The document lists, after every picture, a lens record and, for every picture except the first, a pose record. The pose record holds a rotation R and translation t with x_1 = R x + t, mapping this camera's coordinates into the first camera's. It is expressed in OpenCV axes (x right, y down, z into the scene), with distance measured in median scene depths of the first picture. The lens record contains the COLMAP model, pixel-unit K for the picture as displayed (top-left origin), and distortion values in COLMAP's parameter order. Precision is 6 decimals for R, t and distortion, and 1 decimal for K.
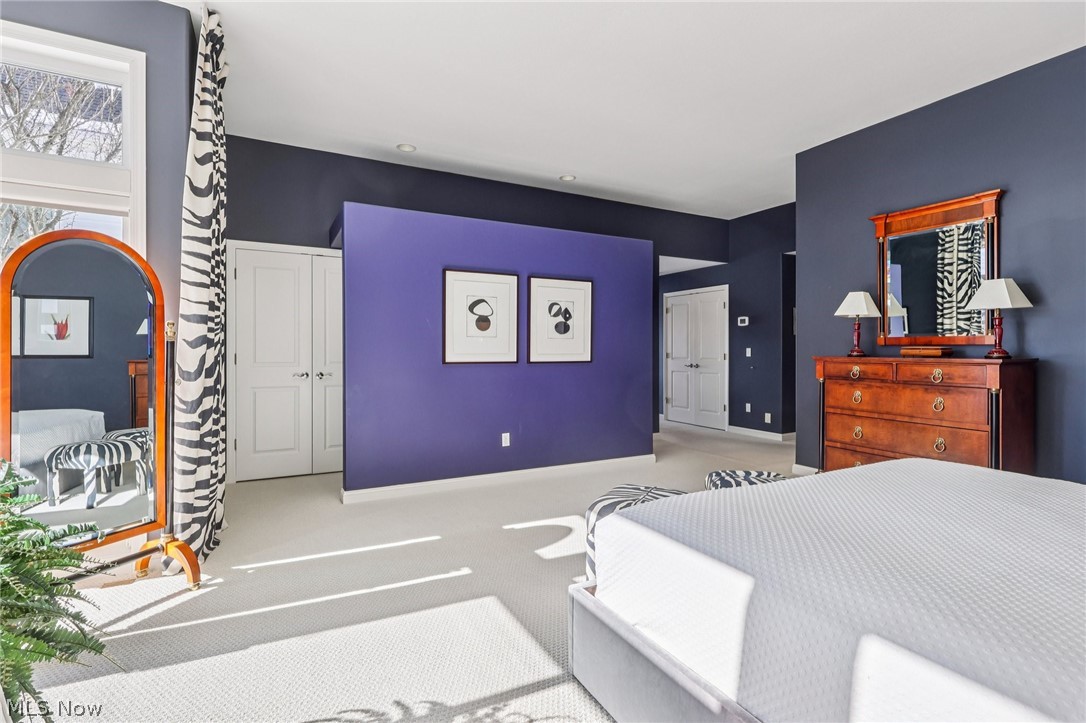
lens RADIAL K [[510.3, 0, 534.8], [0, 510.3, 353.9], [0, 0, 1]] dist [-0.001273, -0.000651]
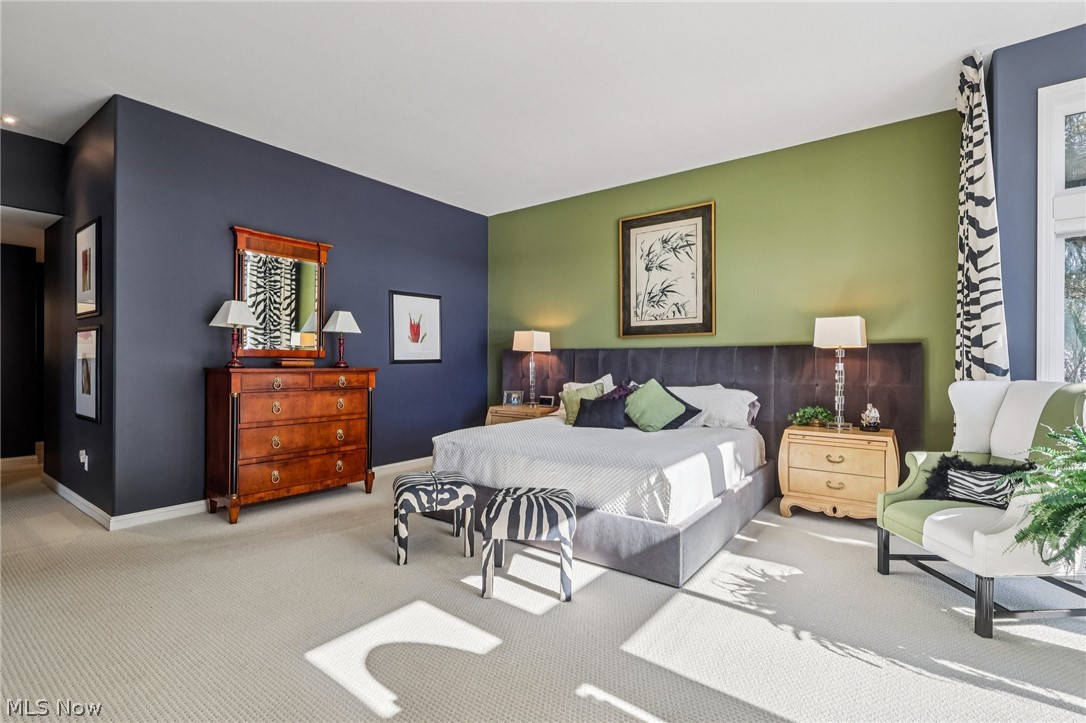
lens RADIAL K [[510.3, 0, 534.5], [0, 510.3, 364.4], [0, 0, 1]] dist [-0.001273, -0.000651]
pose [[-0.432957, -0.008686, 0.901373, -0.558109], [0.003200, 0.999932, 0.011173, -0.012933], [-0.901409, 0.007722, -0.432900, 1.057783]]
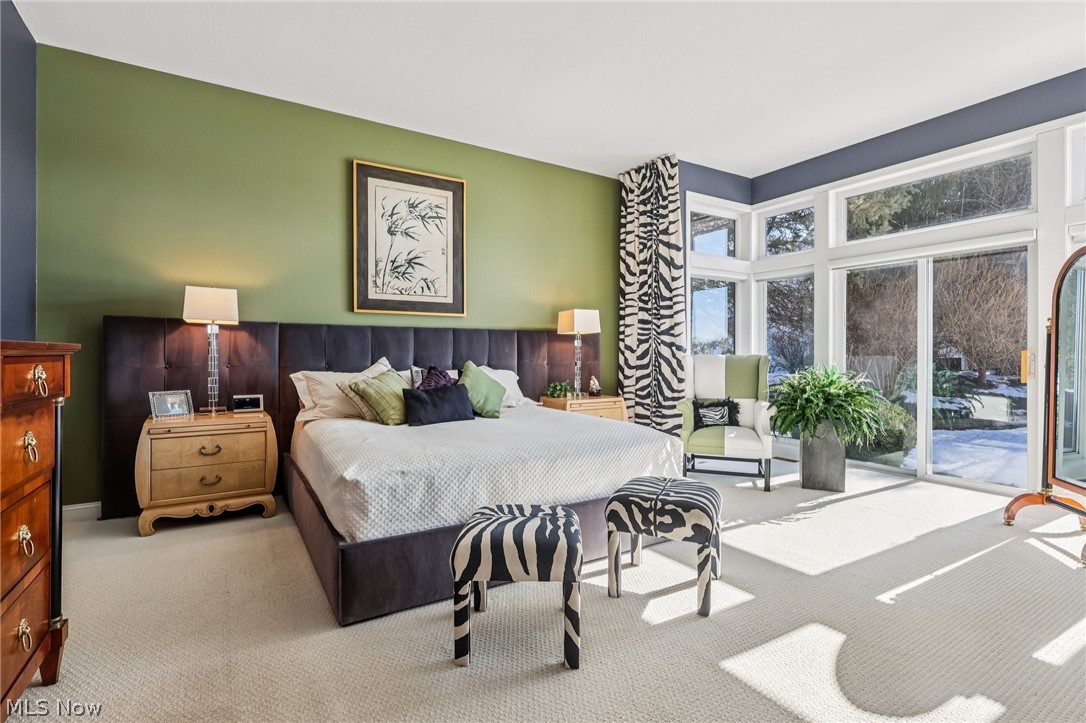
lens RADIAL K [[510.3, 0, 543.3], [0, 510.3, 354.6], [0, 0, 1]] dist [-0.001273, -0.000651]
pose [[-0.995664, -0.002988, -0.092973, 0.392864], [-0.003533, 0.999977, 0.005706, 0.016539], [0.092954, 0.006009, -0.995652, 1.390552]]
